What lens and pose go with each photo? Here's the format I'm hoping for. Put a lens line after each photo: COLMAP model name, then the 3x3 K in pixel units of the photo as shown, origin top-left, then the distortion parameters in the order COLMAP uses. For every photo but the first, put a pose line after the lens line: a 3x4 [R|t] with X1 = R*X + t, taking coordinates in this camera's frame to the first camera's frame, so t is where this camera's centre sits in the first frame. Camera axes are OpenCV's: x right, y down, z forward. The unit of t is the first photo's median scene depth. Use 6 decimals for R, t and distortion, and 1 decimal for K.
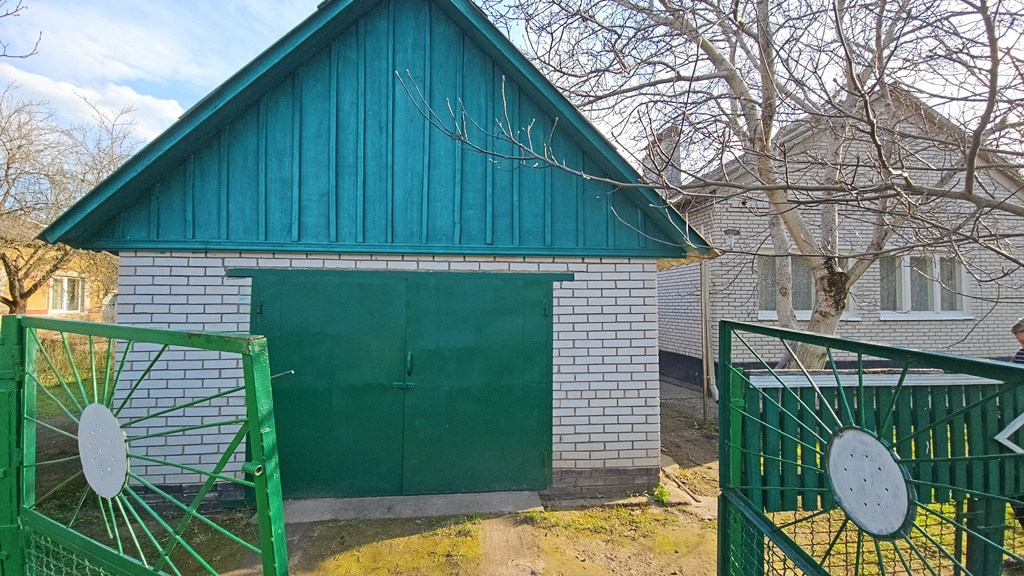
lens RADIAL K [[456.0, 0, 542.3], [0, 456.0, 288.0], [0, 0, 1]] dist [-0.002941, -0.000573]
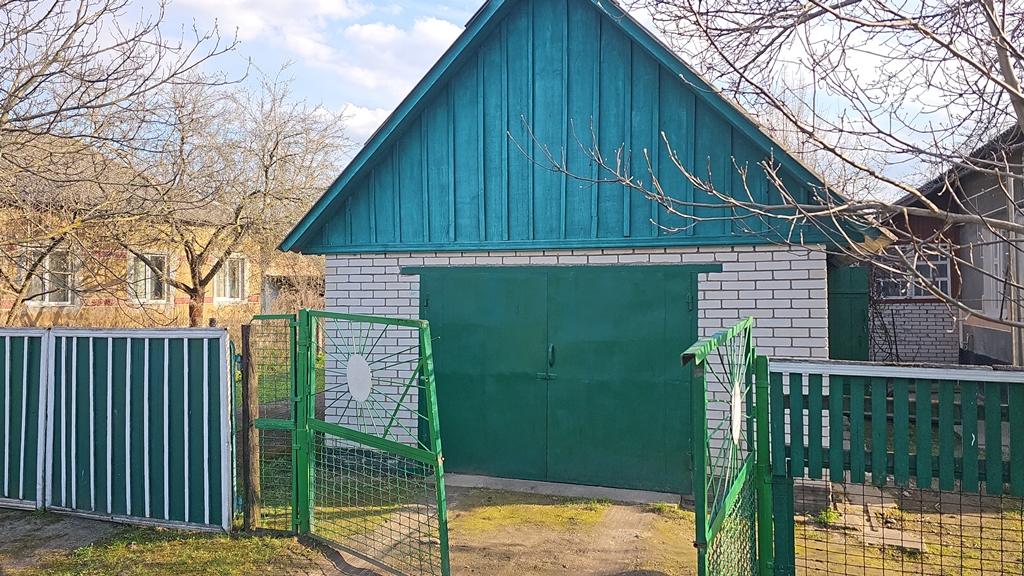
lens RADIAL K [[673.2, 0, 512.0], [0, 673.2, 288.0], [0, 0, 1]] dist [0.080458, -0.134647]
pose [[0.909322, -0.006207, -0.416046, 0.265783], [0.019679, 0.999411, 0.028102, -0.031844], [0.415627, -0.033741, 0.908909, -0.425268]]
